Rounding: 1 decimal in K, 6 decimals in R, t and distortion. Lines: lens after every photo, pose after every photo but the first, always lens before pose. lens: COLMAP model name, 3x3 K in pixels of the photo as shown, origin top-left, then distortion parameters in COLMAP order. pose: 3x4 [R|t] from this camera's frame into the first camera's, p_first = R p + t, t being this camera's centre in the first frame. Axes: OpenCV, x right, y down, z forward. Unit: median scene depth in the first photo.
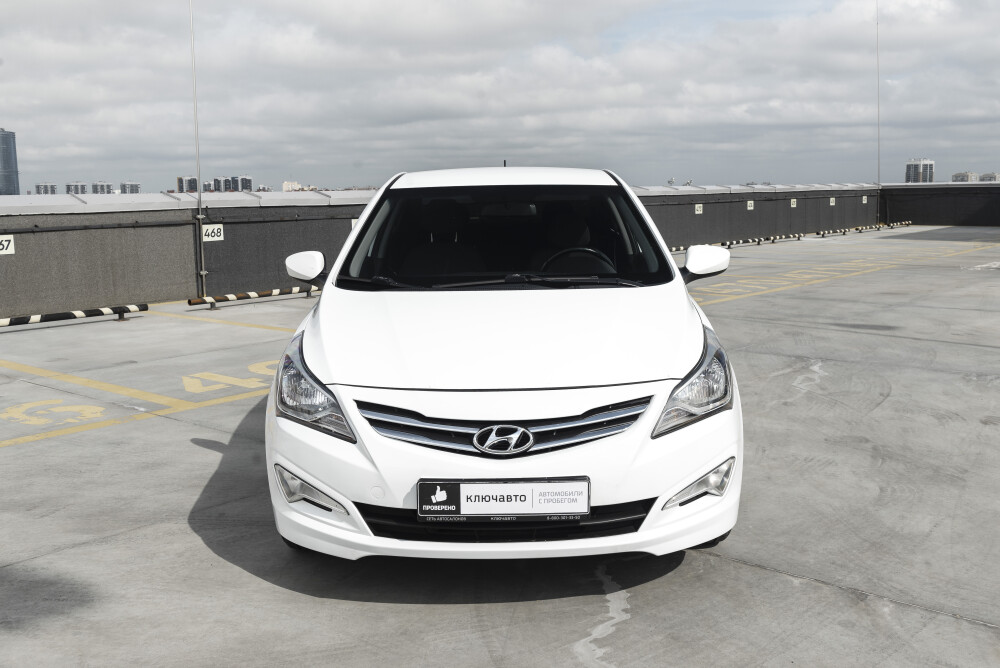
lens RADIAL K [[1006.6, 0, 500.0], [0, 1006.6, 334.0], [0, 0, 1]] dist [-0.009039, 0.000974]
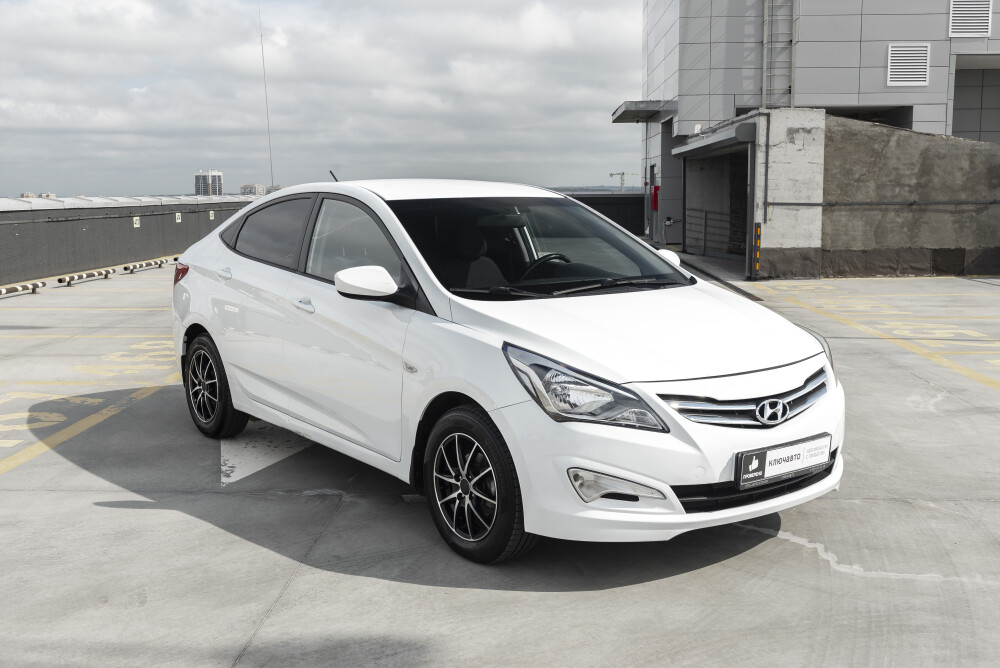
lens RADIAL K [[1076.8, 0, 500.0], [0, 1076.8, 334.0], [0, 0, 1]] dist [-0.005042, -0.006977]
pose [[0.791151, -0.070178, 0.607582, -0.994726], [0.082213, 0.996582, 0.008056, -0.022850], [-0.606071, 0.043578, 0.794216, 0.174593]]
